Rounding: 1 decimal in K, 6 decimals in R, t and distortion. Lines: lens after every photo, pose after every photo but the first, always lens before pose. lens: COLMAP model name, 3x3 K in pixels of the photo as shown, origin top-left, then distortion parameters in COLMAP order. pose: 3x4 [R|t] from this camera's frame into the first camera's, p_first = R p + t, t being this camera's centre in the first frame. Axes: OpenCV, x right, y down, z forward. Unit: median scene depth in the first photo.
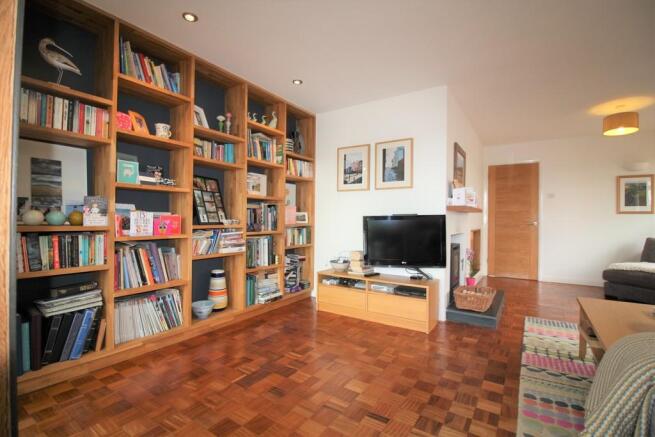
lens RADIAL K [[305.8, 0, 327.5], [0, 305.8, 218.5], [0, 0, 1]] dist [-0.000944, -0.000228]
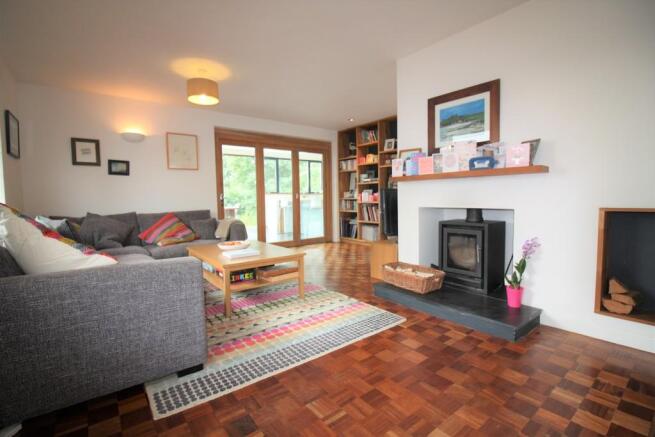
lens RADIAL K [[305.8, 0, 327.5], [0, 305.8, 218.5], [0, 0, 1]] dist [-0.000944, -0.000228]
pose [[-0.316351, 0.054394, -0.947081, 2.161720], [0.007115, 0.998463, 0.054968, 0.055661], [0.948615, 0.010650, -0.316252, 1.625295]]
